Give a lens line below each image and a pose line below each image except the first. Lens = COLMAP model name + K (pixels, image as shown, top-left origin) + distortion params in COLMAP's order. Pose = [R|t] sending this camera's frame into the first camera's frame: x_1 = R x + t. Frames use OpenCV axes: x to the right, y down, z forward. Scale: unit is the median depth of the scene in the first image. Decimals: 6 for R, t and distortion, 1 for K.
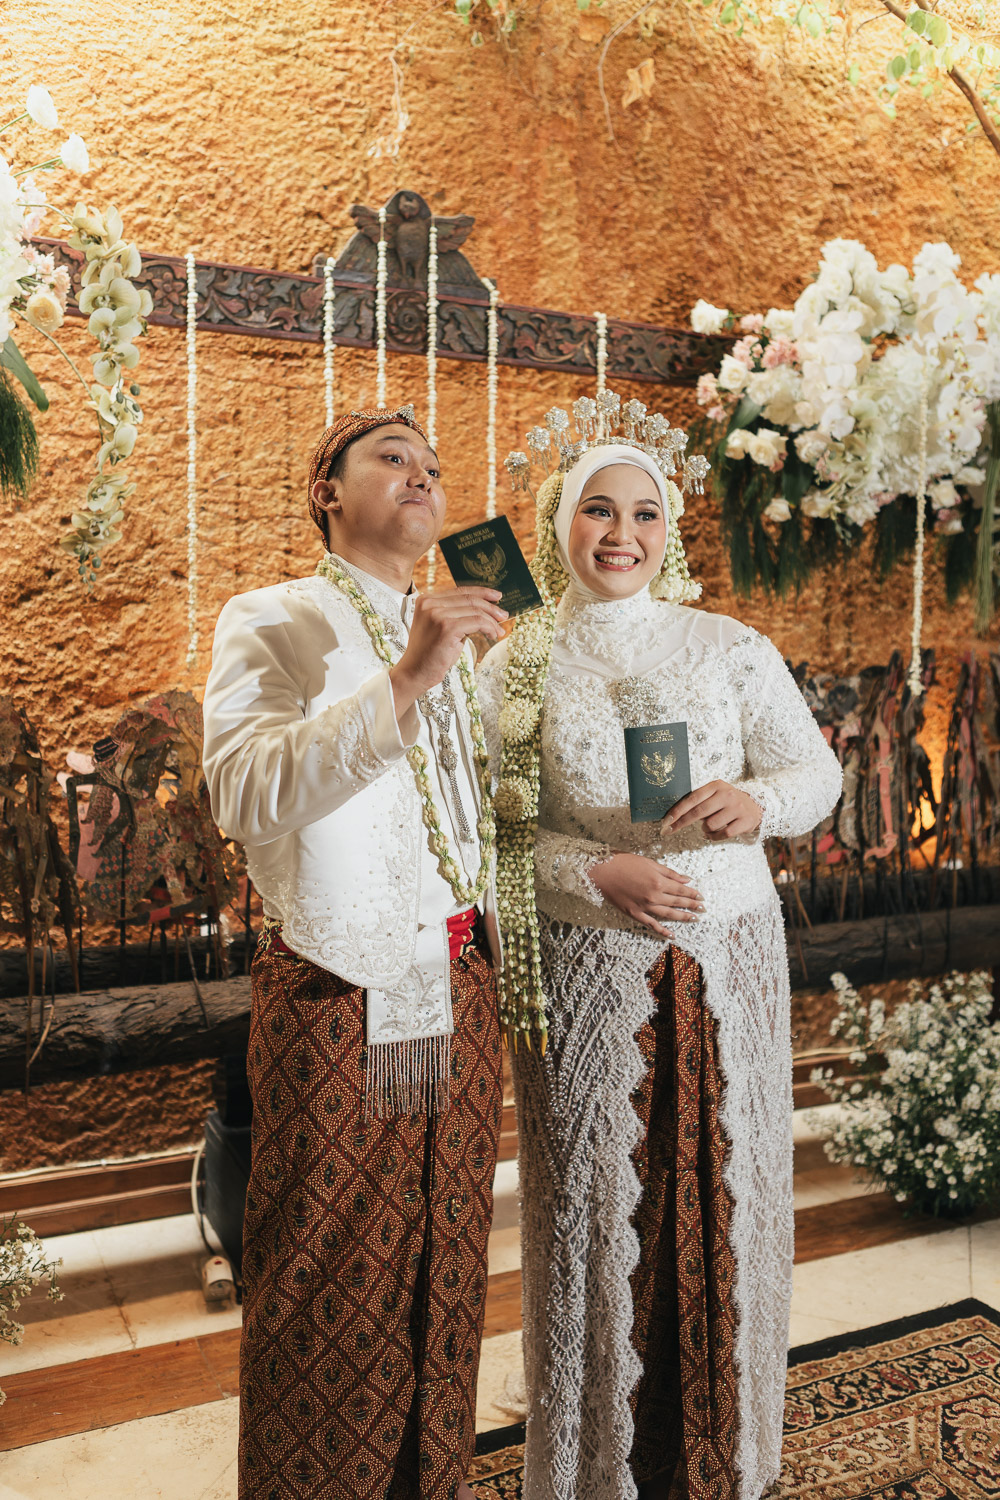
lens RADIAL K [[1306.7, 0, 481.0], [0, 1306.7, 736.3], [0, 0, 1]] dist [0.003287, -0.005771]
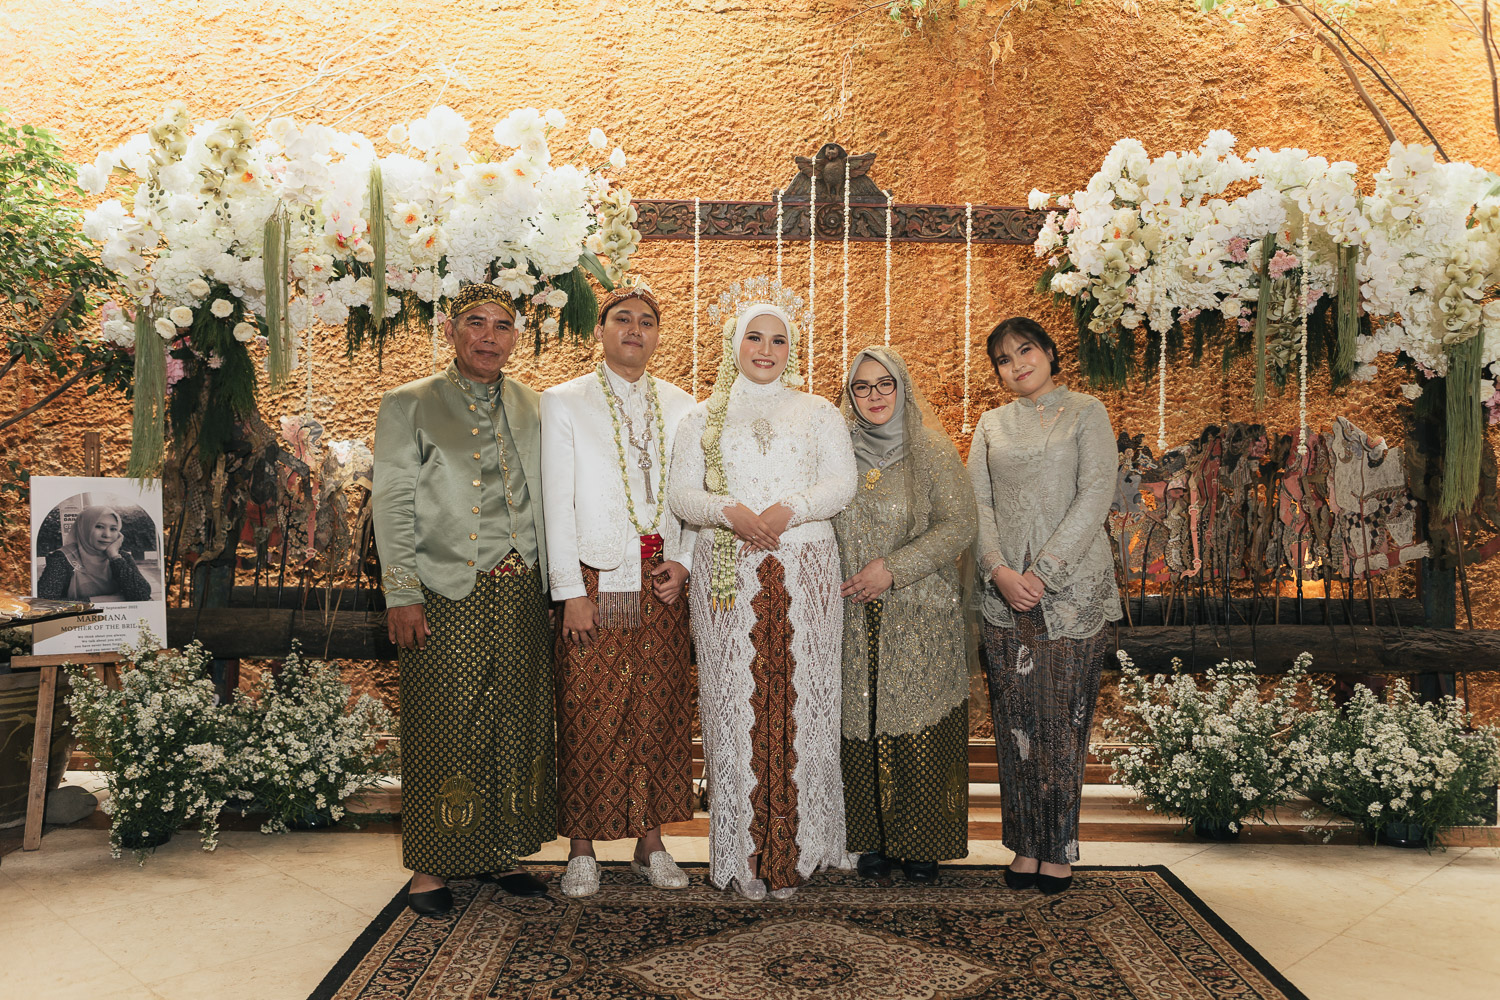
lens RADIAL K [[1272.2, 0, 750.4], [0, 1272.2, 490.1], [0, 0, 1]] dist [-0.003159, -0.004481]
pose [[0.906541, 0.003923, -0.422100, 0.500219], [-0.029864, 0.998047, -0.054862, 0.099082], [0.421061, 0.062340, 0.904888, -0.428712]]
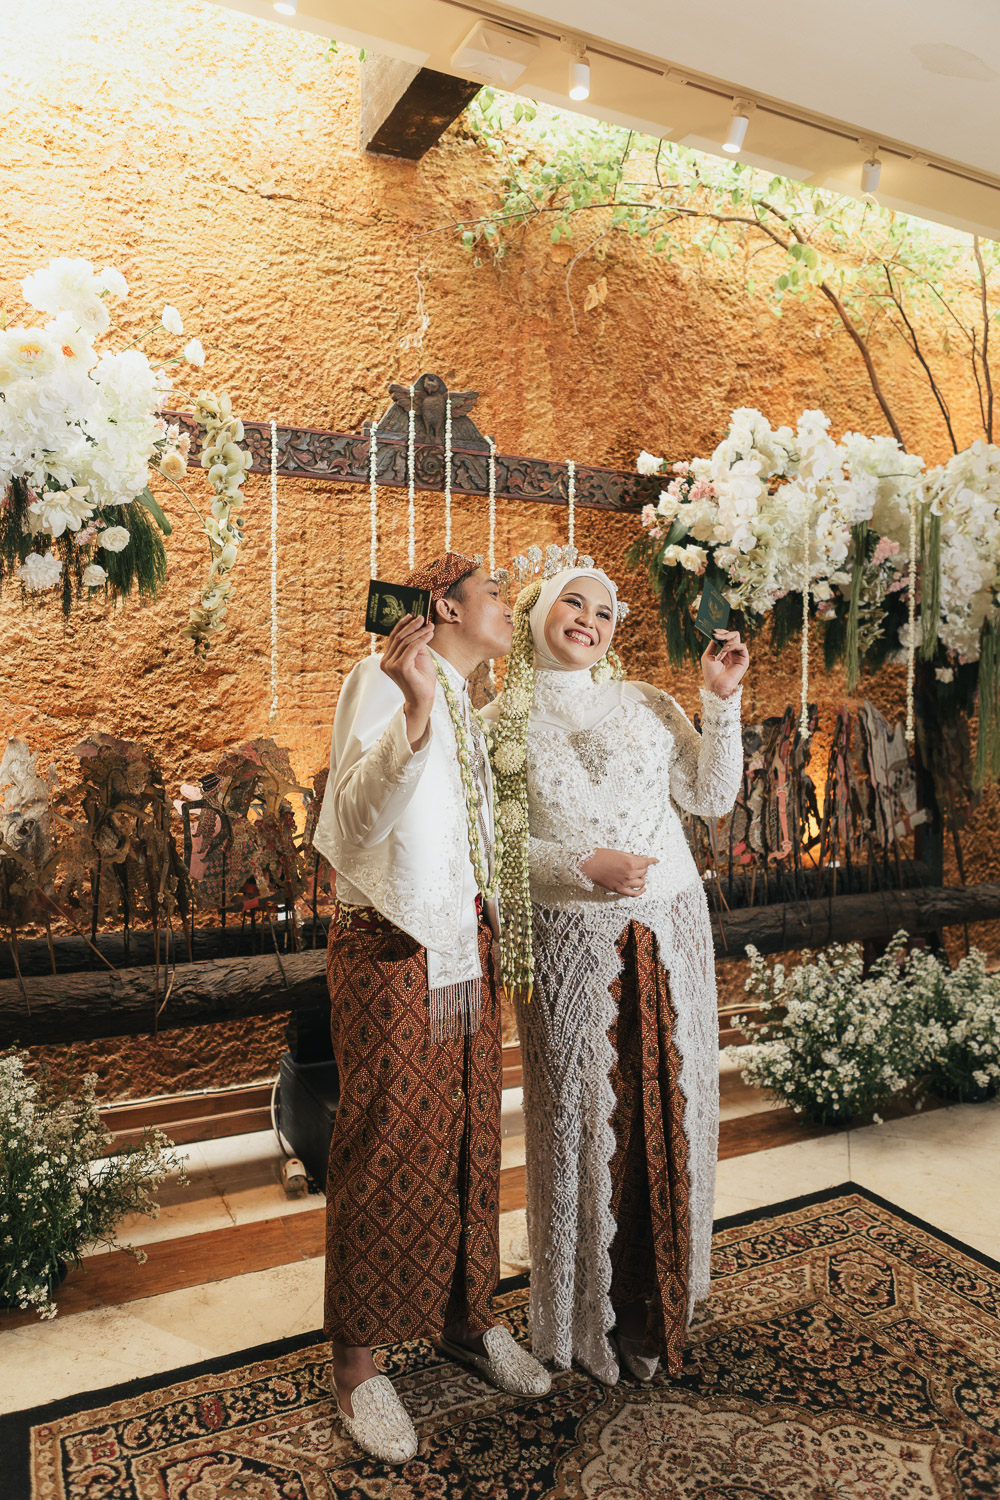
lens RADIAL K [[1022.8, 0, 483.4], [0, 1022.8, 742.5], [0, 0, 1]] dist [-0.027587, 0.019945]
pose [[0.999837, -0.005817, 0.017068, -0.019717], [0.006295, 0.999585, -0.028109, 0.000248], [-0.016897, 0.028212, 0.999459, -0.057192]]
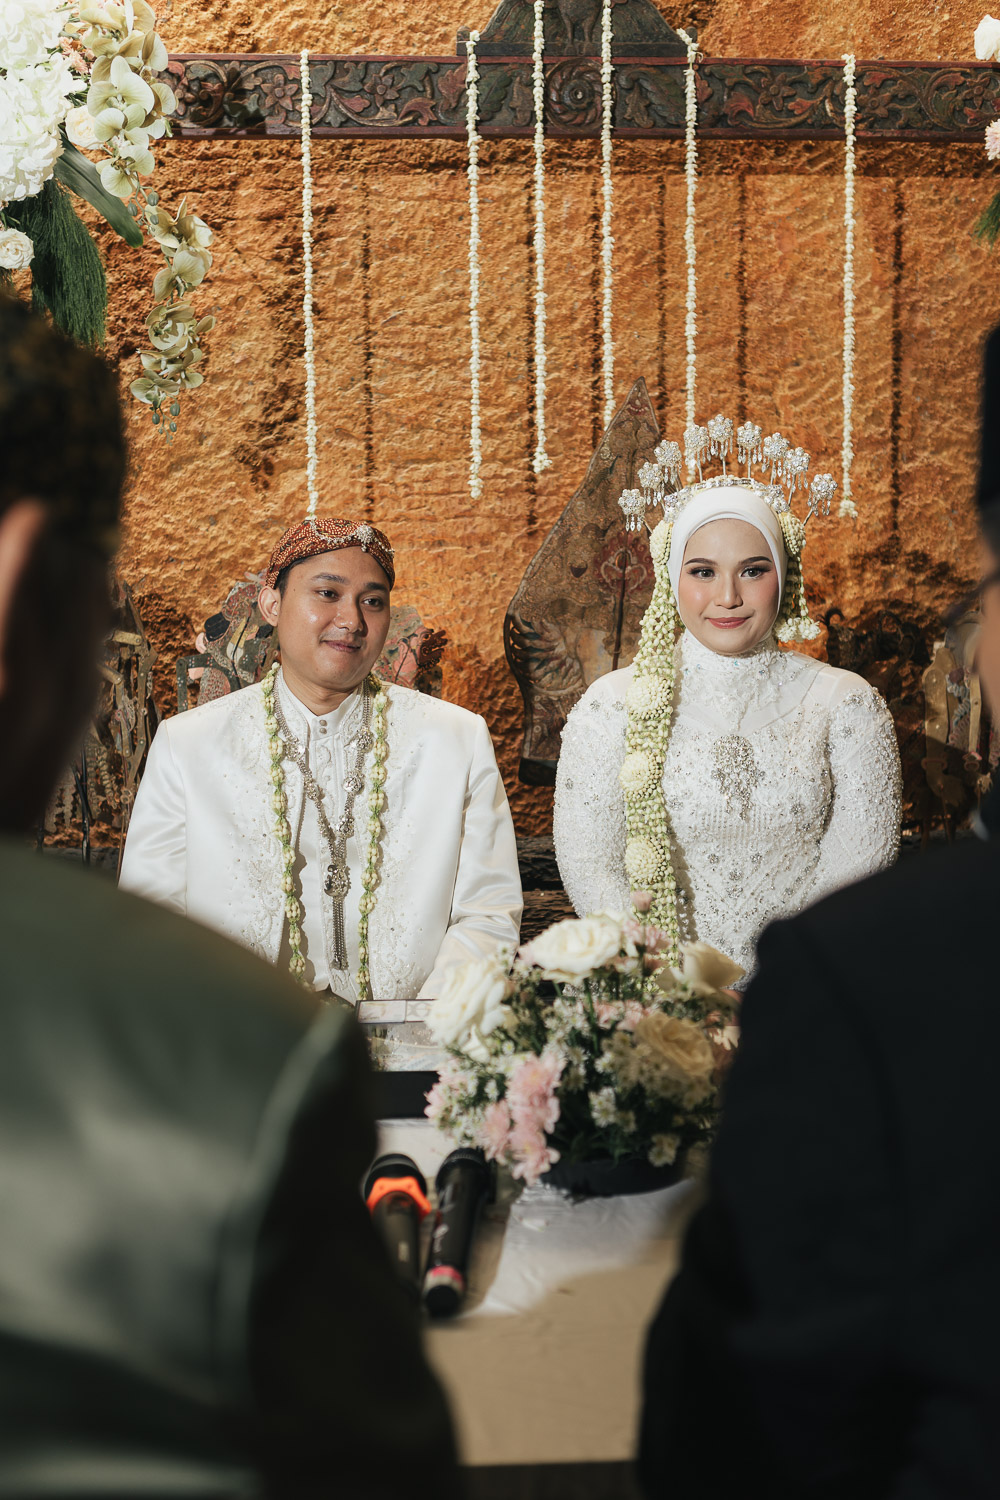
lens RADIAL K [[1568.2, 0, 484.7], [0, 1568.2, 745.2], [0, 0, 1]] dist [-0.032163, 0.026801]
pose [[0.922039, 0.016306, -0.386753, 0.260672], [-0.005265, 0.999548, 0.029589, 0.051420], [0.387060, -0.025246, 0.921709, 0.080615]]
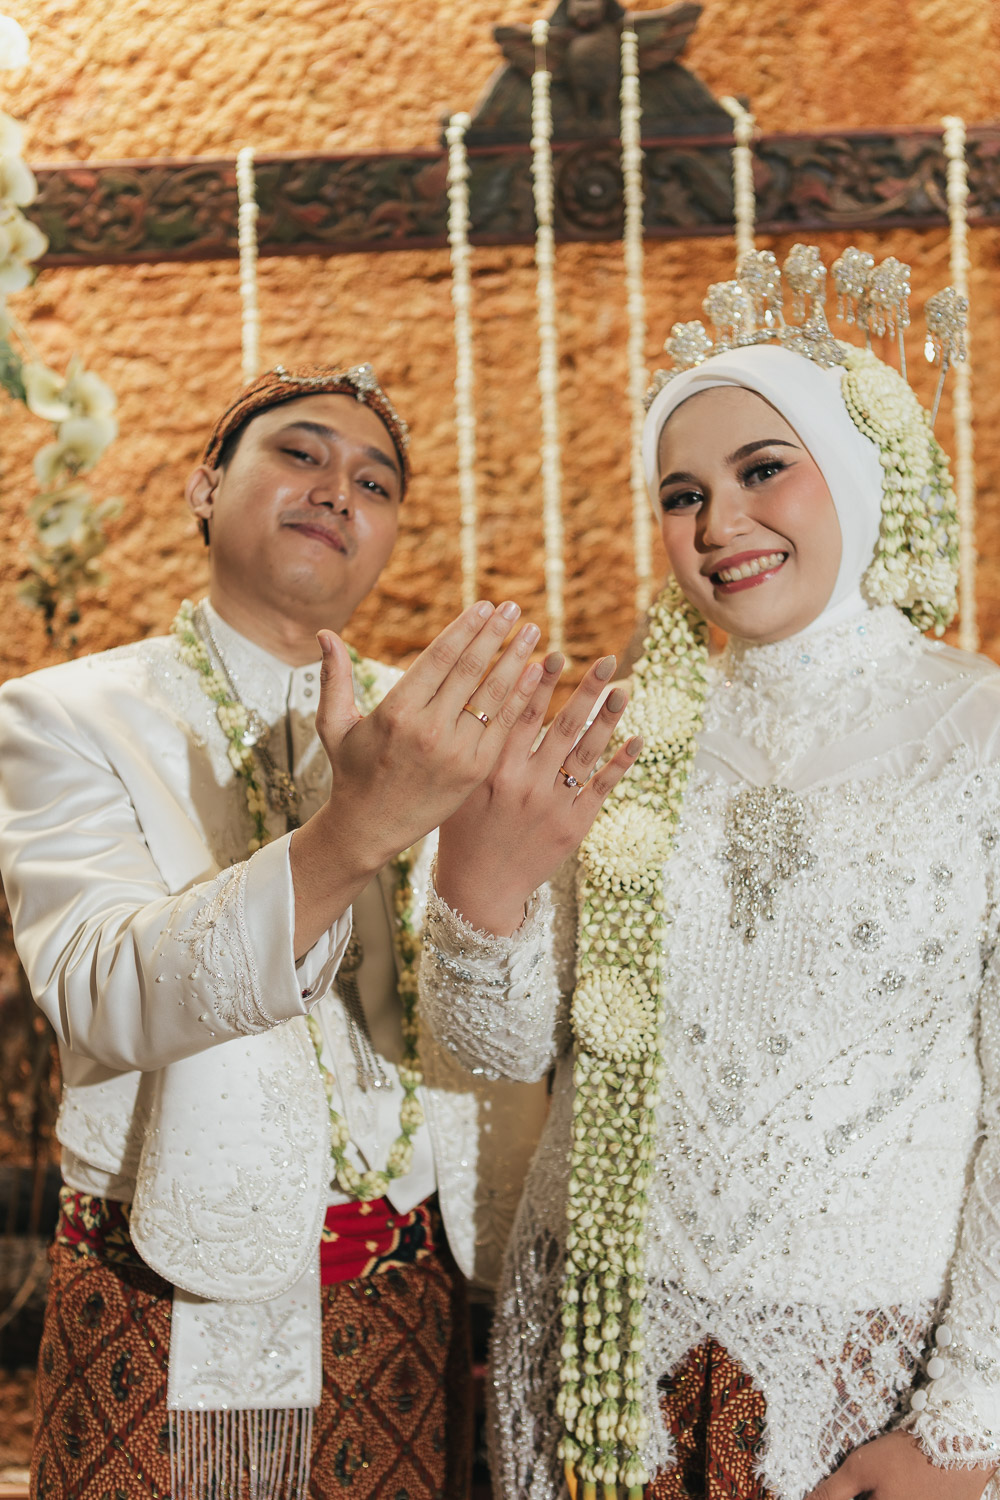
lens RADIAL K [[1836.7, 0, 481.1], [0, 1836.7, 753.8], [0, 0, 1]] dist [-0.009237, -0.035362]
pose [[0.876695, -0.020412, -0.480613, 0.298366], [0.008641, 0.999606, -0.026693, -0.027808], [0.480968, 0.019248, 0.876527, 0.211232]]
